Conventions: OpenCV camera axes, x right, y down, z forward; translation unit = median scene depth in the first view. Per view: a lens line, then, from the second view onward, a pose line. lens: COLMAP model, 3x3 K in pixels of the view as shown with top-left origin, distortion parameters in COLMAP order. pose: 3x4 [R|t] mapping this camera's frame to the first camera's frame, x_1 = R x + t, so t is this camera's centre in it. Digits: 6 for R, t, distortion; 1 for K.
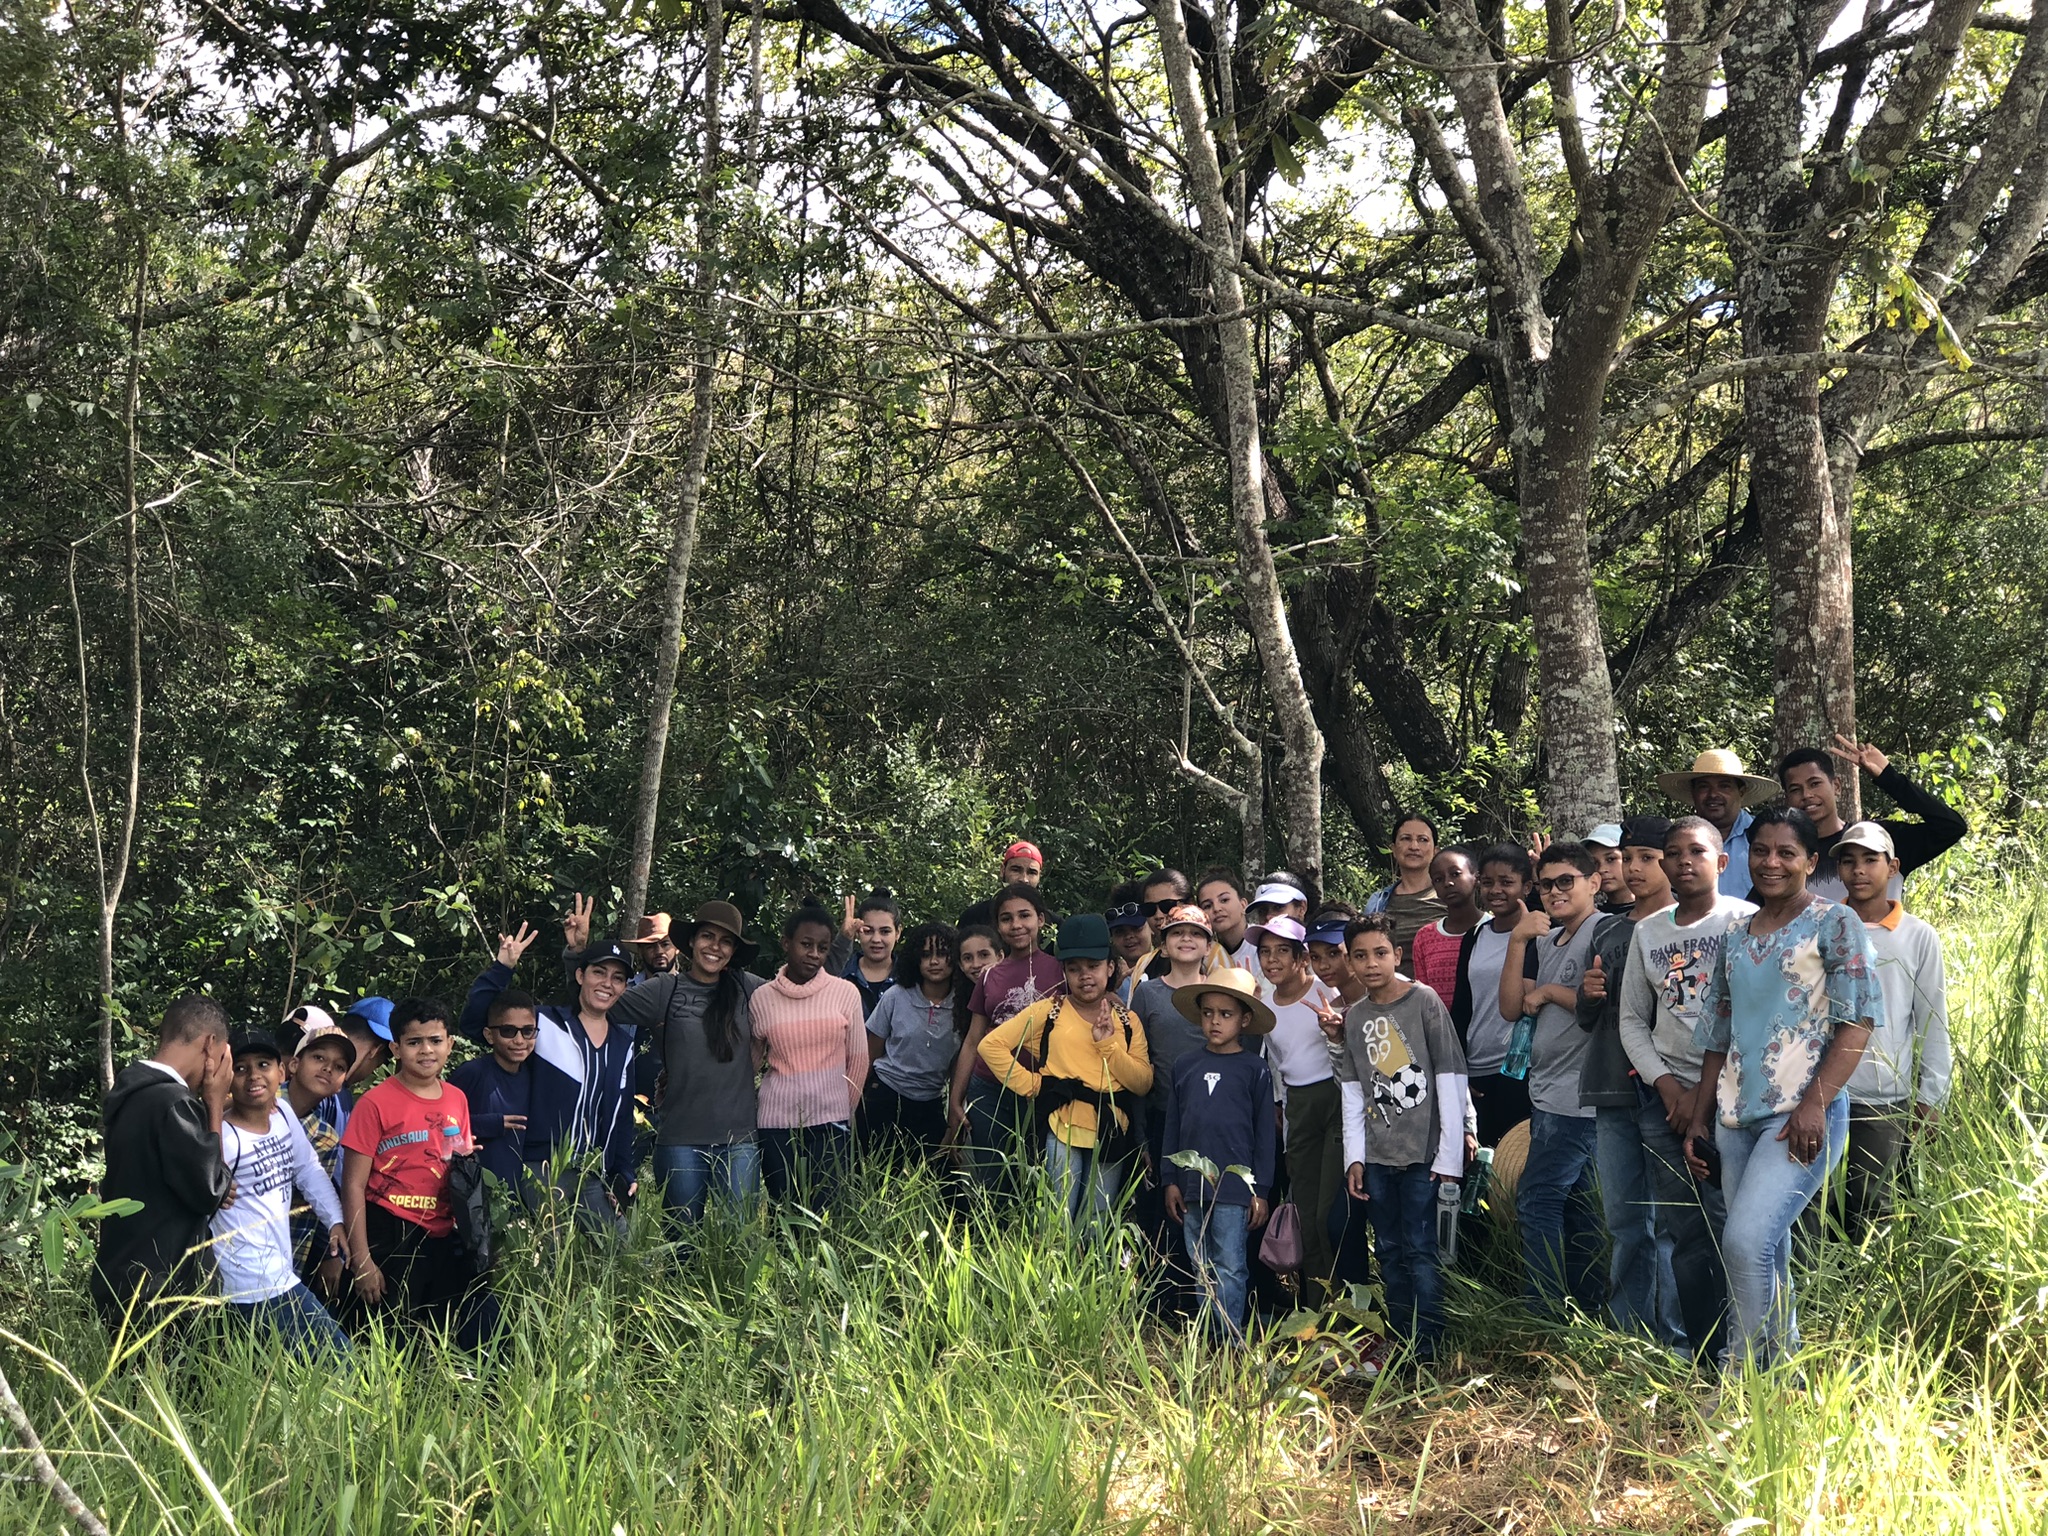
lens RADIAL K [[3357.7, 0, 1024.0], [0, 3357.7, 768.0], [0, 0, 1]] dist [0.011628, 1.297083]
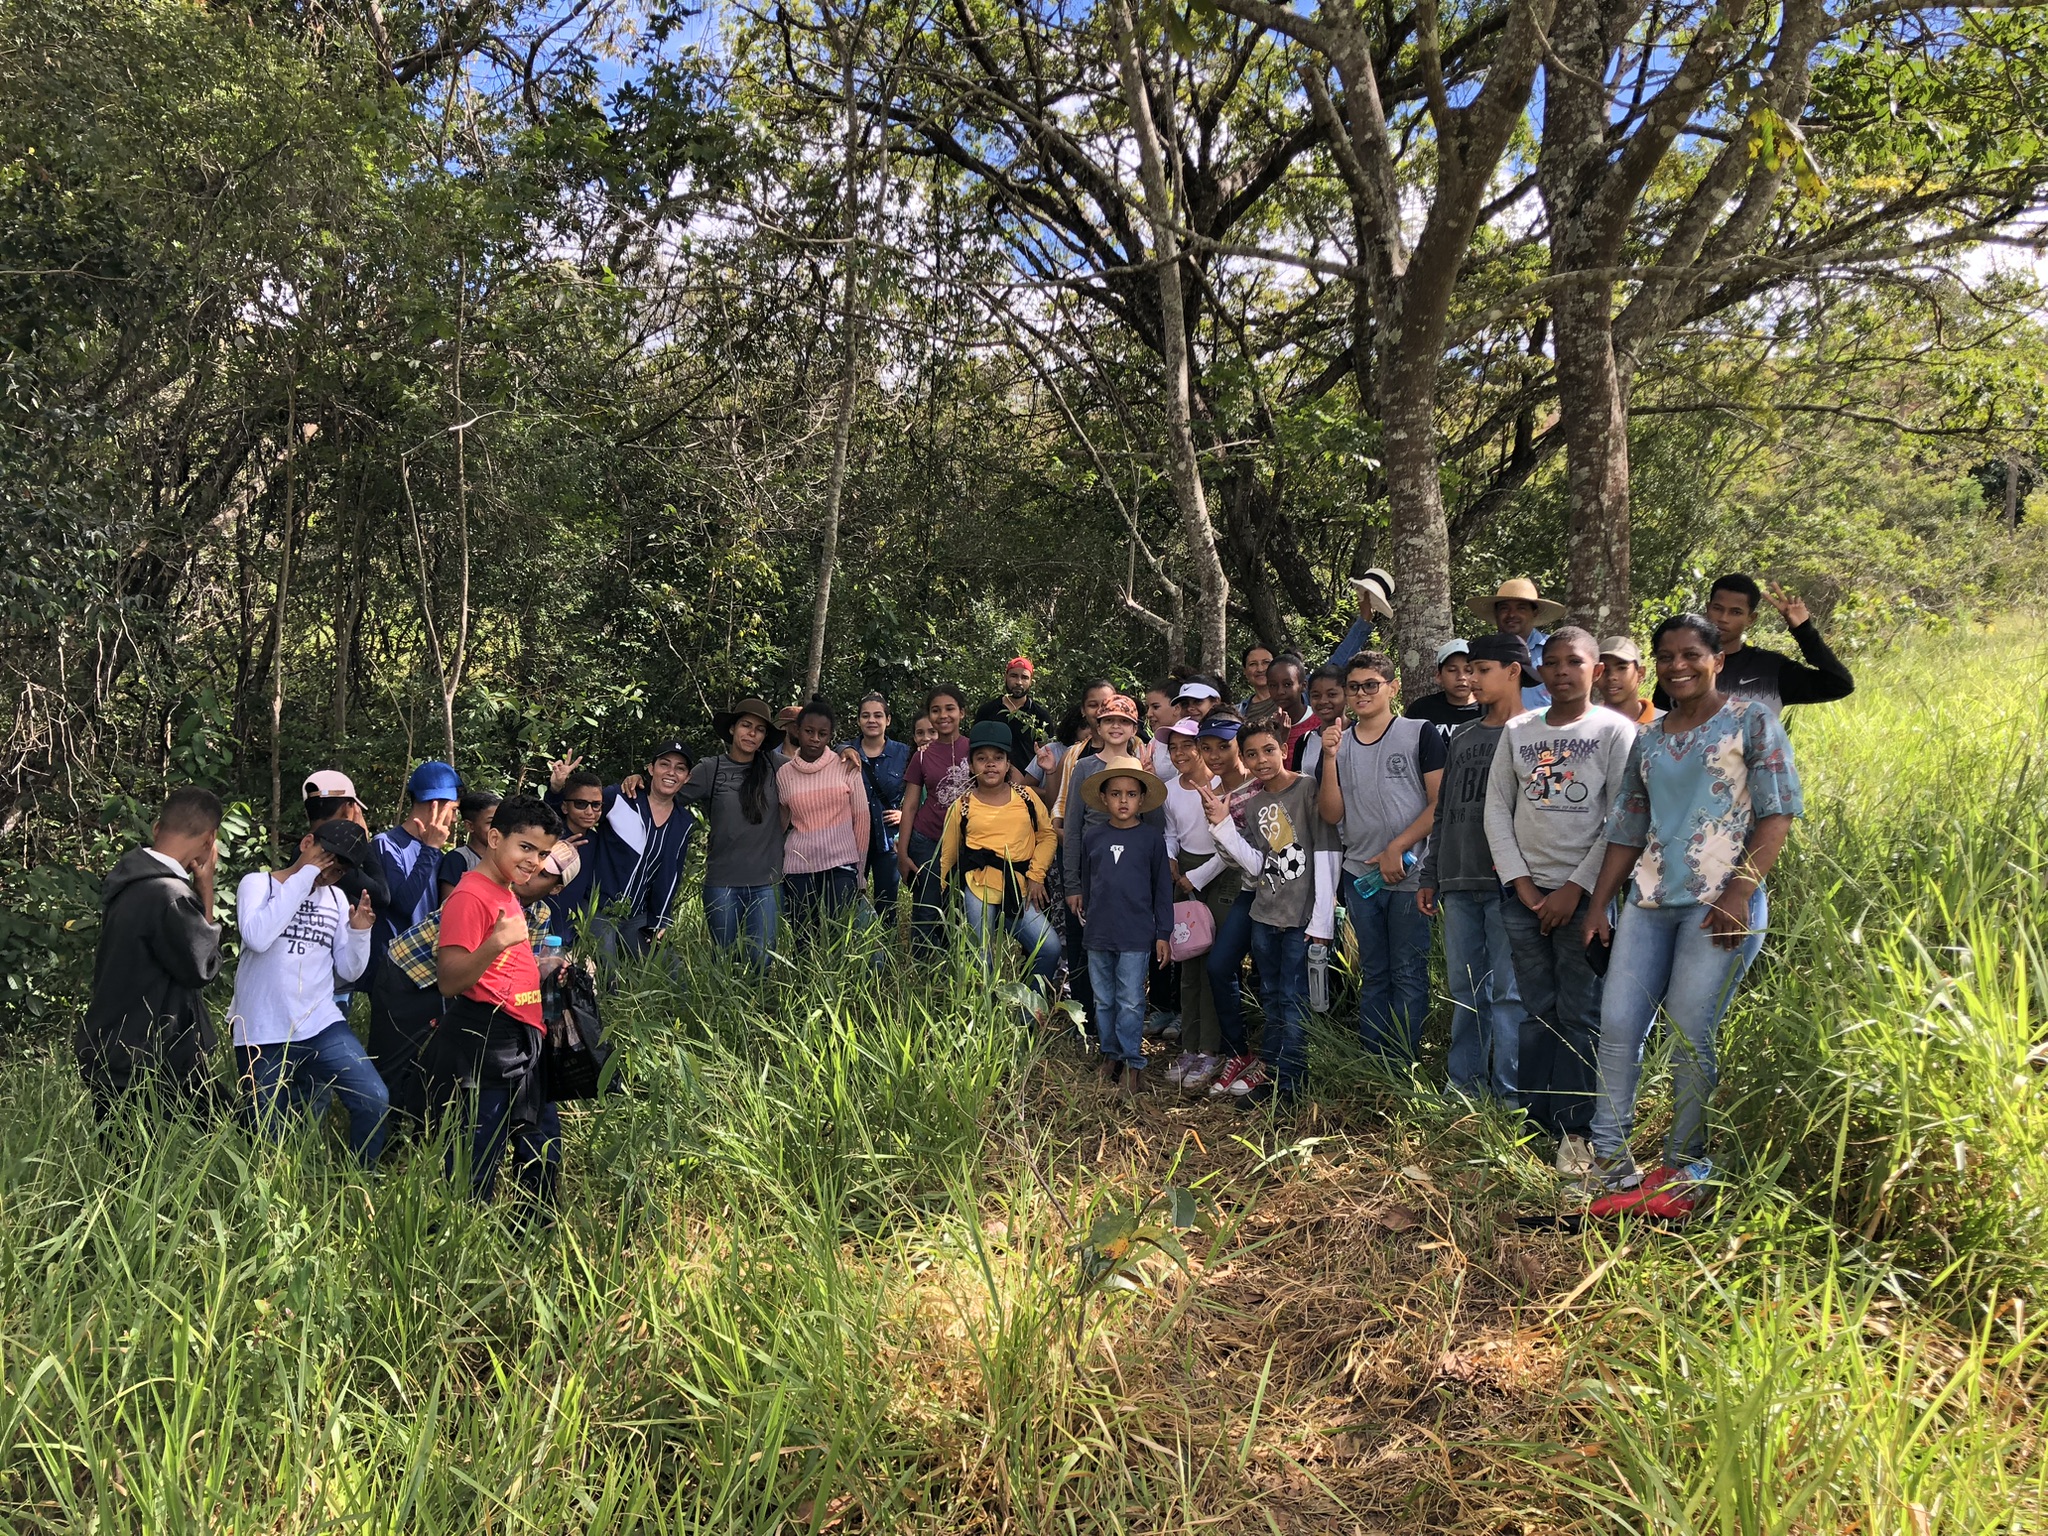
lens RADIAL K [[1815.0, 0, 1024.0], [0, 1815.0, 768.0], [0, 0, 1]] dist [0.103074, -0.000208]
pose [[0.999275, 0.008728, -0.037052, 0.031354], [-0.005702, 0.996697, 0.081004, 0.006452], [0.037636, -0.080734, 0.996025, 0.231048]]
